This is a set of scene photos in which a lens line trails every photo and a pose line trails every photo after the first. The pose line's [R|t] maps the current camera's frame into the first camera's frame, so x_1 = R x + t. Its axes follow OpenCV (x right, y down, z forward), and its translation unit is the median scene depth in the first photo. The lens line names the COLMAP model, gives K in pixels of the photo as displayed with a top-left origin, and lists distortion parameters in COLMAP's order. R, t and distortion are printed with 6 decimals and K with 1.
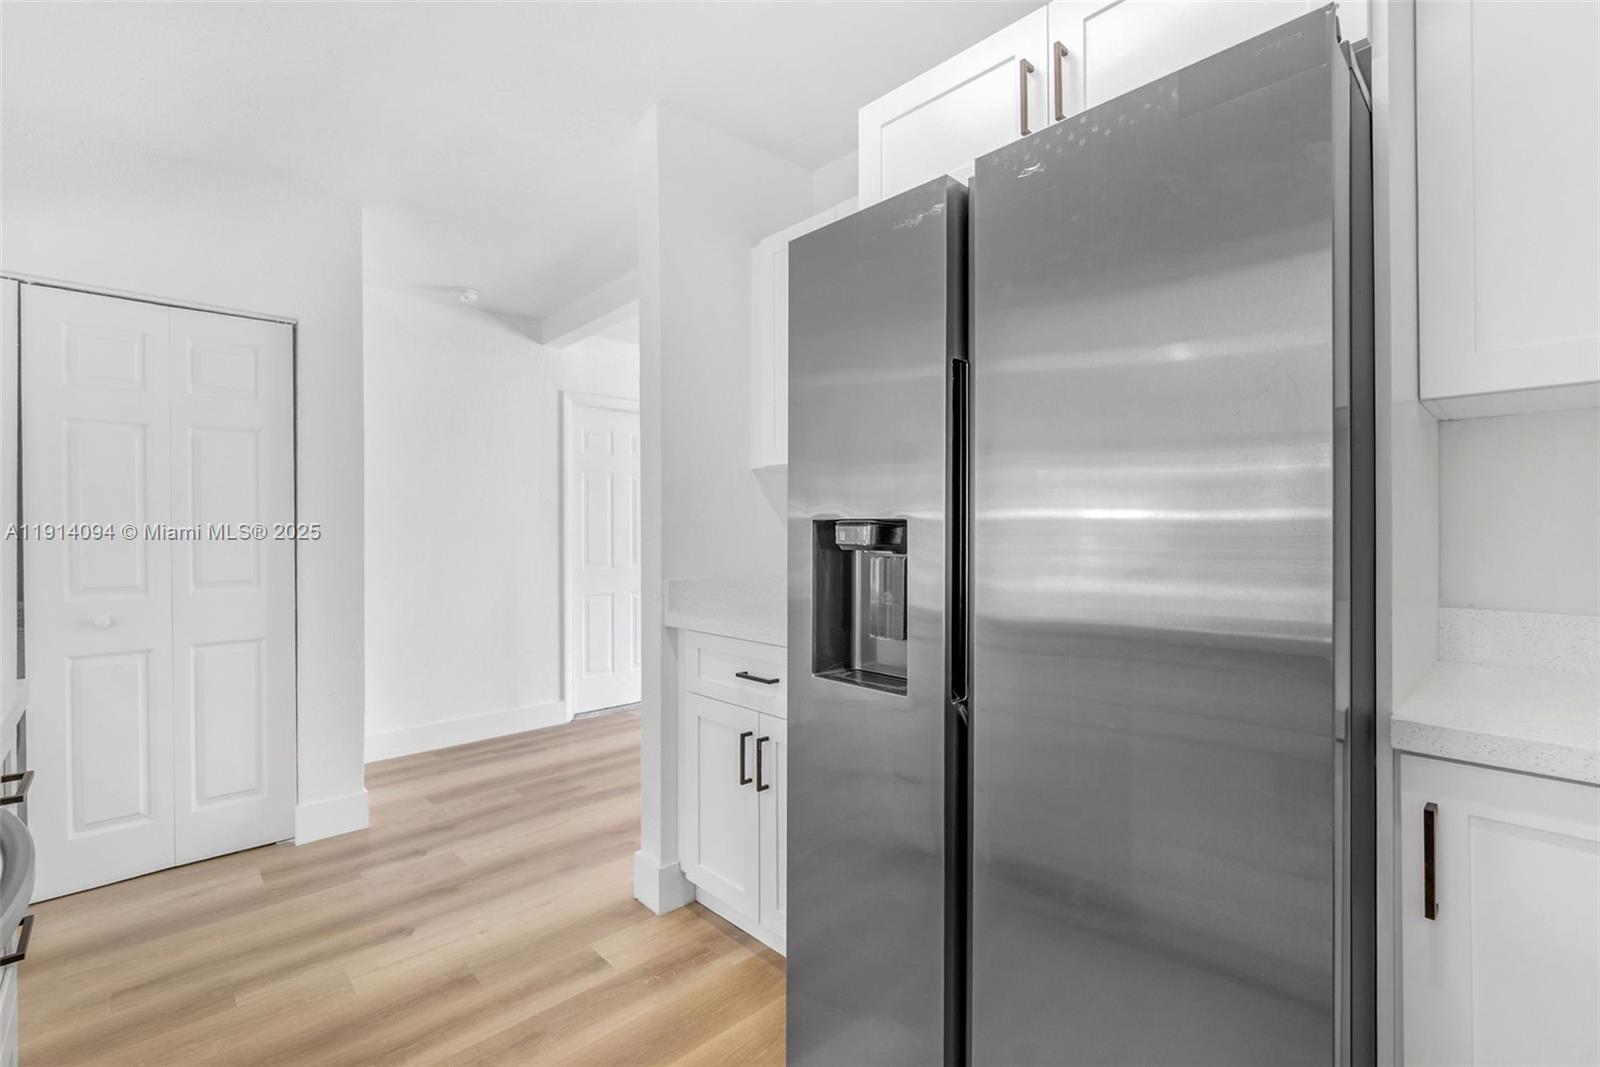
lens RADIAL K [[710.3, 0, 799.7], [0, 710.3, 528.7], [0, 0, 1]] dist [0.004665, 0.000218]
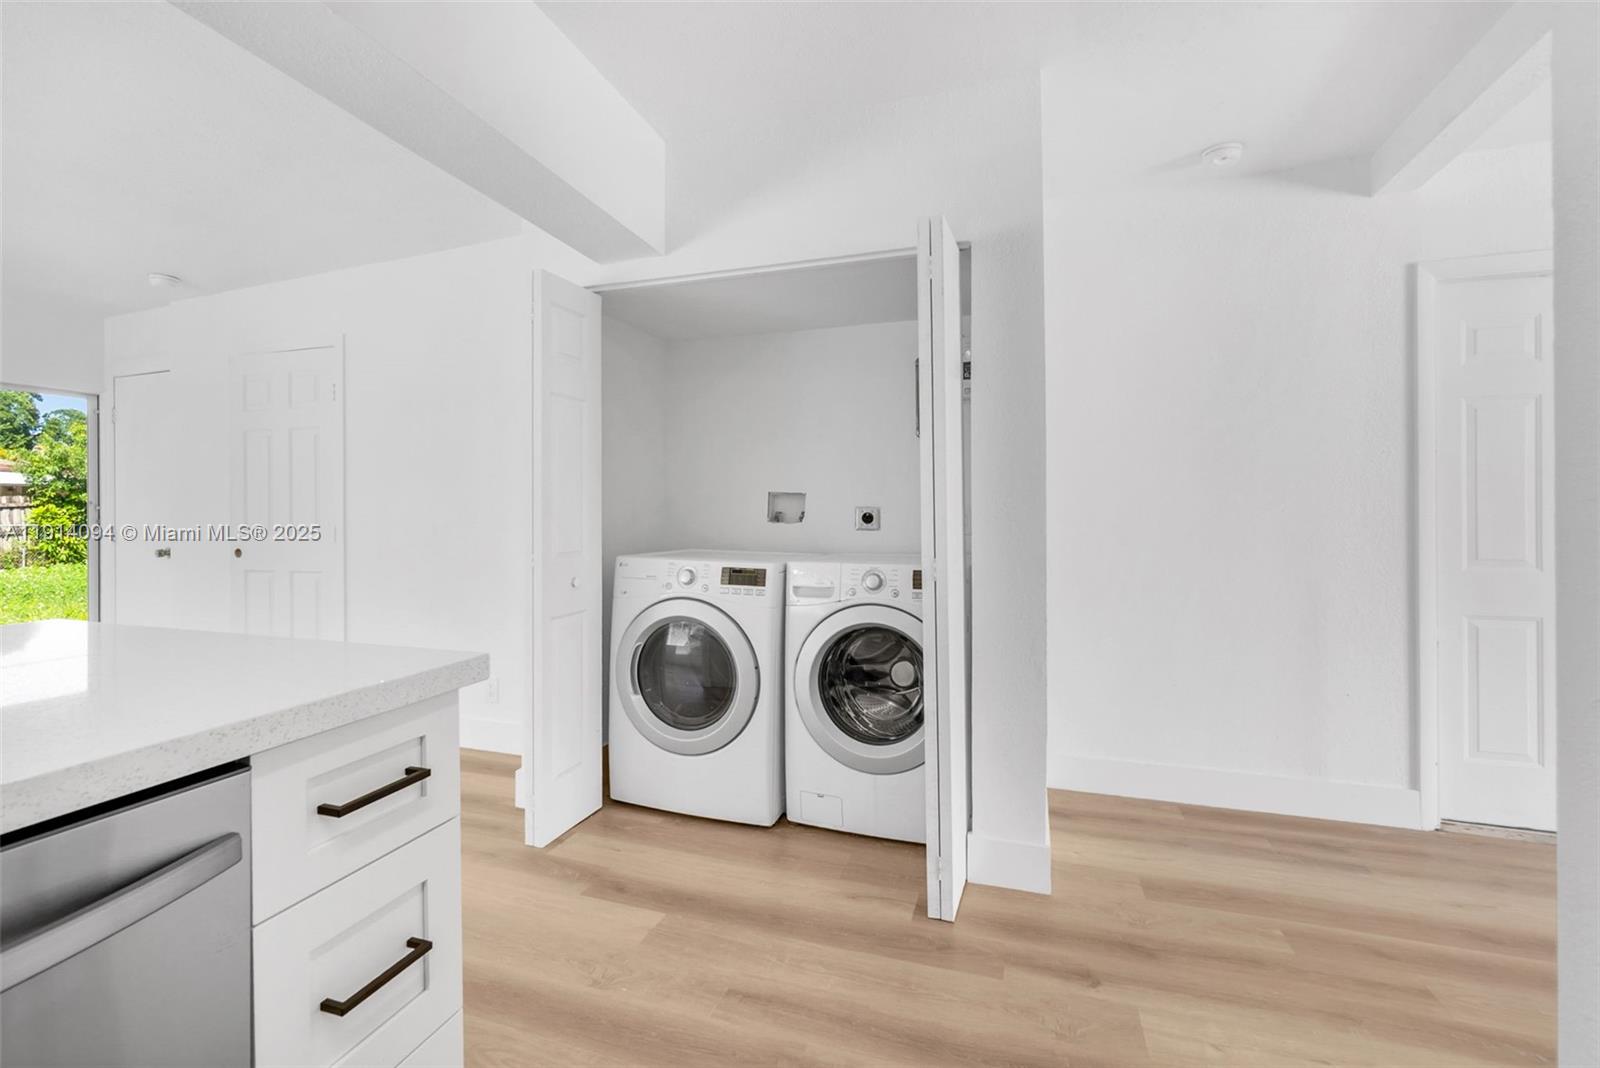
lens RADIAL K [[710.3, 0, 793.0], [0, 710.3, 509.4], [0, 0, 1]] dist [0.004665, 0.000218]
pose [[0.454436, -0.006234, -0.890758, -0.053651], [-0.001206, 0.999970, -0.007613, 0.020248], [0.890779, 0.004534, 0.454415, 0.351600]]
